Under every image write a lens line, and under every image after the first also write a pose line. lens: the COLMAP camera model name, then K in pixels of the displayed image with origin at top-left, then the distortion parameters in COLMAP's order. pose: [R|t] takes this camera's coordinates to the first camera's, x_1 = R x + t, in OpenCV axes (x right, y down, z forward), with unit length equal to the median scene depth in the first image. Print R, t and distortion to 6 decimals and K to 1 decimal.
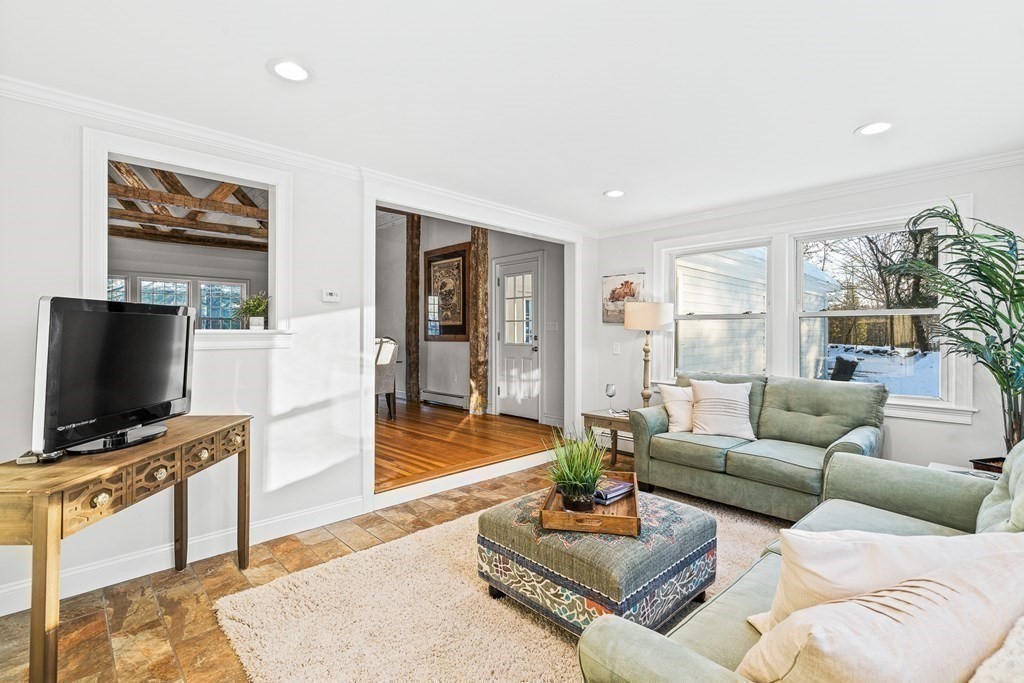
lens RADIAL K [[468.4, 0, 517.7], [0, 468.4, 332.1], [0, 0, 1]] dist [-0.007358, 0.002657]
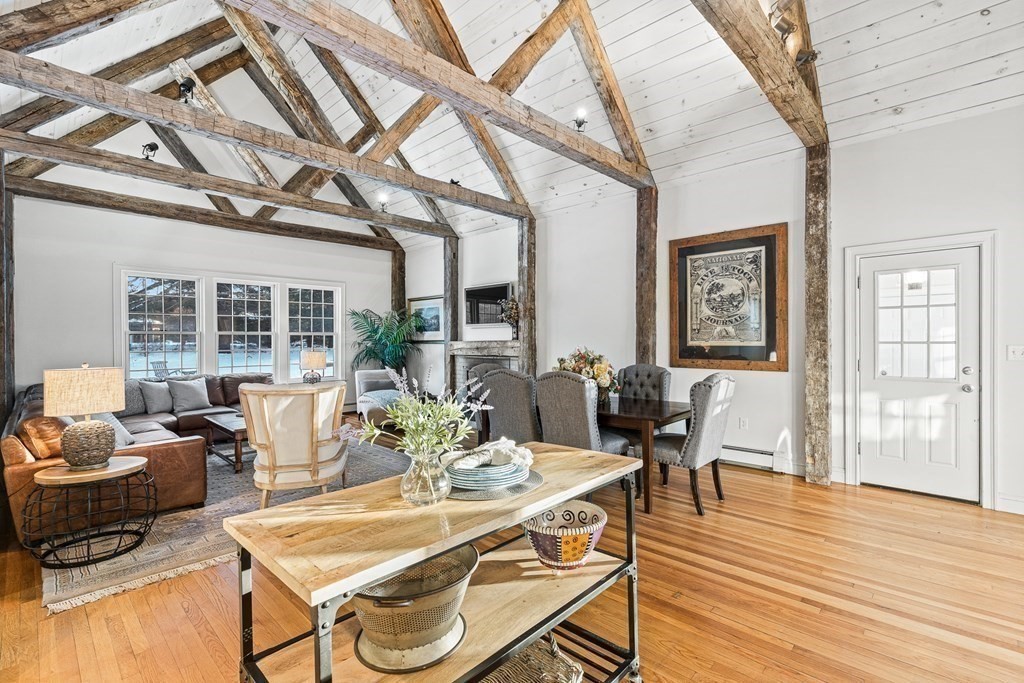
lens RADIAL K [[468.4, 0, 517.1], [0, 468.4, 342.6], [0, 0, 1]] dist [-0.007358, 0.002657]
pose [[0.999182, -0.003580, 0.040289, -0.645651], [0.003287, 0.999968, 0.007333, -0.034284], [-0.040313, -0.007194, 0.999161, 0.433995]]
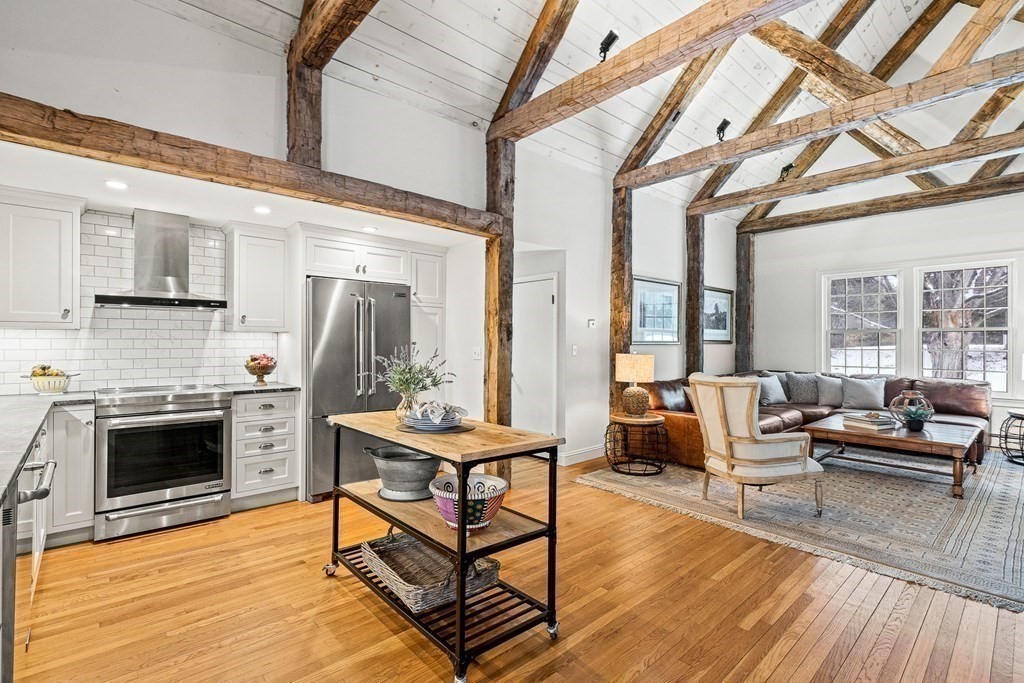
lens RADIAL K [[468.4, 0, 505.1], [0, 468.4, 343.0], [0, 0, 1]] dist [-0.007358, 0.002657]
pose [[-0.047499, 0.003468, -0.998865, -0.239936], [-0.001492, 0.999993, 0.003543, -0.024901], [0.998870, 0.001659, -0.047493, 0.801520]]
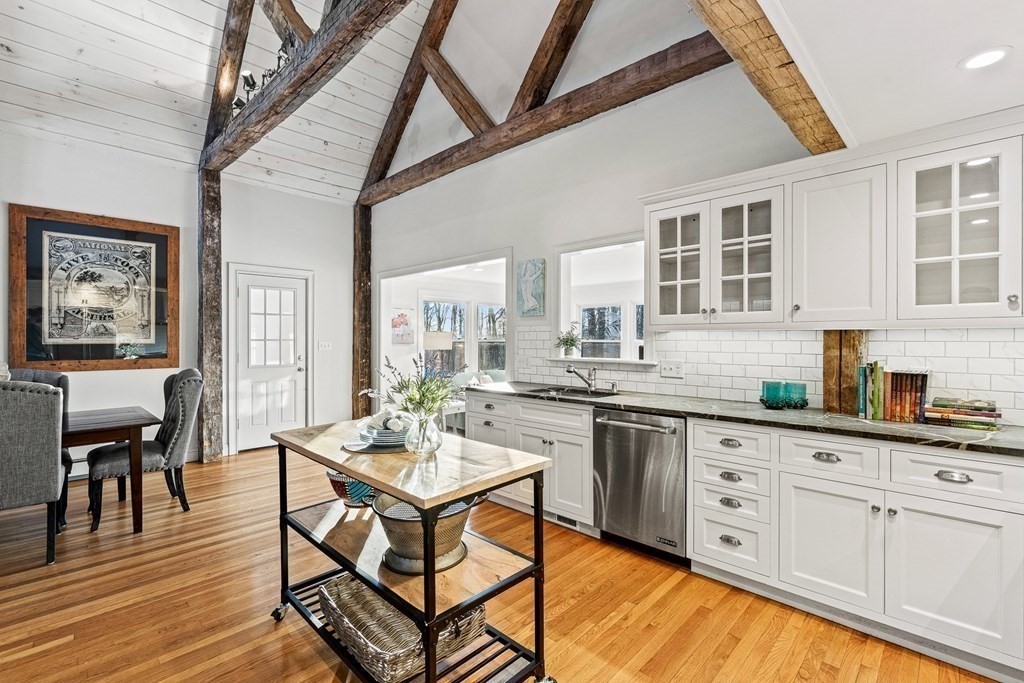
lens RADIAL K [[468.4, 0, 509.0], [0, 468.4, 336.4], [0, 0, 1]] dist [-0.007358, 0.002657]
pose [[-0.015501, 0.009243, 0.999837, -1.029315], [-0.002849, 0.999953, -0.009288, -0.027287], [-0.999876, -0.002992, -0.015474, 0.635201]]
